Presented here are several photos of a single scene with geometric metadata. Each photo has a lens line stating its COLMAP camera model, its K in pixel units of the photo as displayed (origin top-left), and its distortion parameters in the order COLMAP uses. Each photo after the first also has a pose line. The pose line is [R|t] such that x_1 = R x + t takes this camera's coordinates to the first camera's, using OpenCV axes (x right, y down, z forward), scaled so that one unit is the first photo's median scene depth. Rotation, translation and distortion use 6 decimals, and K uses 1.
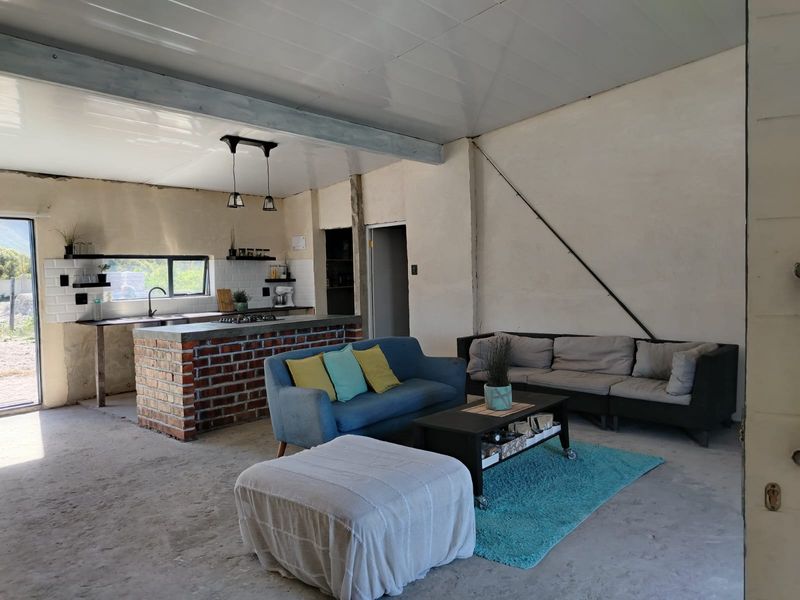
lens RADIAL K [[560.3, 0, 400.0], [0, 560.3, 300.0], [0, 0, 1]] dist [0.089222, -0.143038]
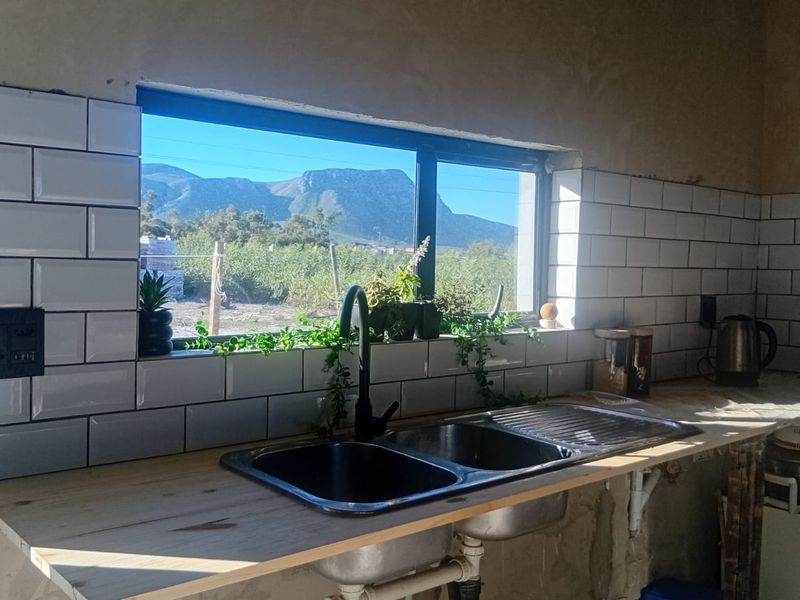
lens RADIAL K [[815.9, 0, 400.0], [0, 815.9, 300.0], [0, 0, 1]] dist [0.074889, 0.000437]
pose [[0.991498, 0.053421, -0.118650, -0.396817], [-0.052629, 0.998566, 0.009801, -0.019372], [0.119004, -0.003473, 0.992888, 0.728694]]
